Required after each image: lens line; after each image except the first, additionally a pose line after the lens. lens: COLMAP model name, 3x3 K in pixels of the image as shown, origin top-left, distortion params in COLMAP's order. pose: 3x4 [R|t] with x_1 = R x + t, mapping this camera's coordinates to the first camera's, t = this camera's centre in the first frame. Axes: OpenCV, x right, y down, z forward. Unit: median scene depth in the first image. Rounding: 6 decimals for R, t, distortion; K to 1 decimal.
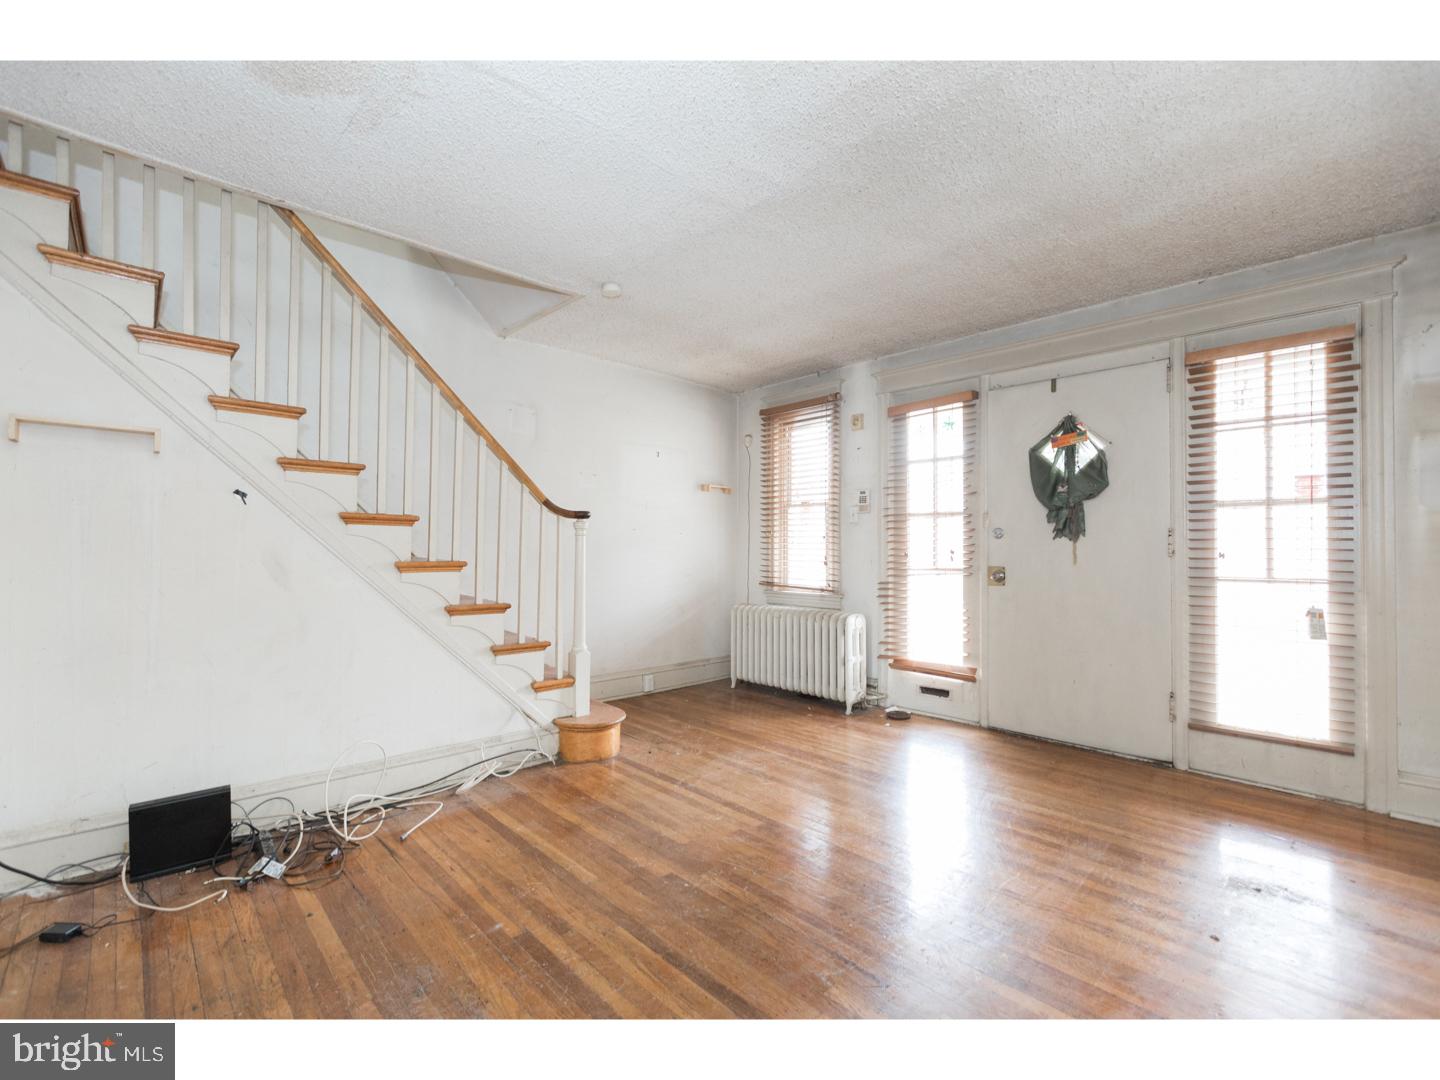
lens RADIAL K [[638.5, 0, 709.7], [0, 638.5, 539.2], [0, 0, 1]] dist [0.004943, -0.002710]
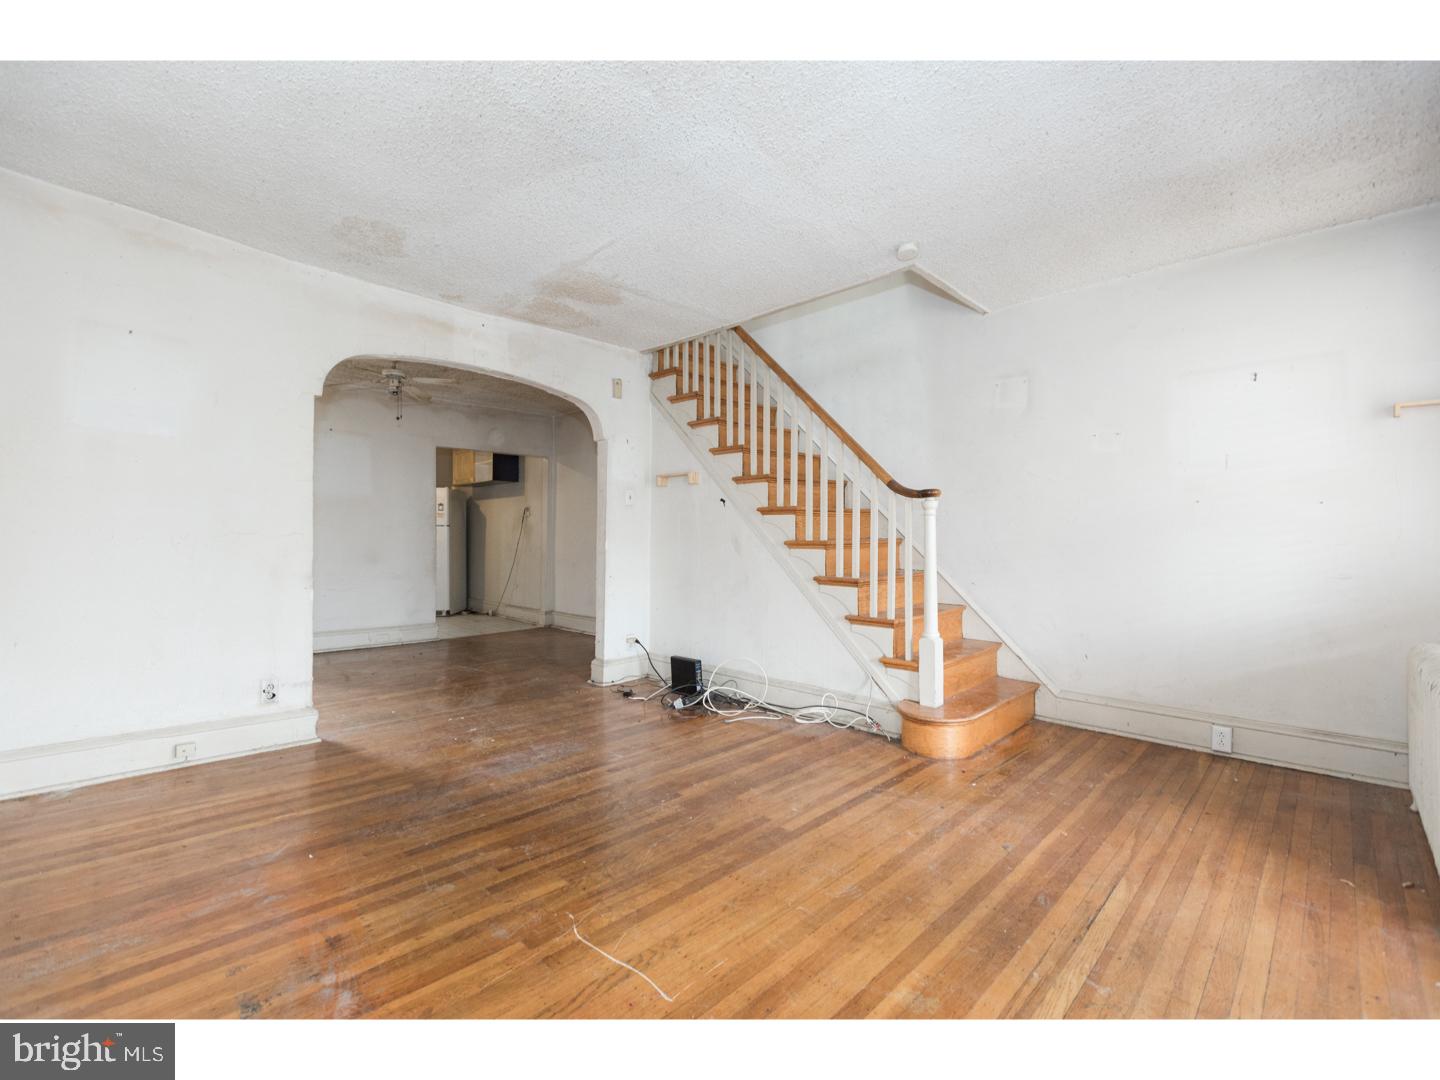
lens RADIAL K [[638.5, 0, 728.4], [0, 638.5, 541.5], [0, 0, 1]] dist [0.004943, -0.002710]
pose [[0.056205, -0.002722, -0.998416, 0.749415], [0.009843, 0.999949, -0.002172, 0.032113], [0.998371, -0.009705, 0.056229, 0.670044]]
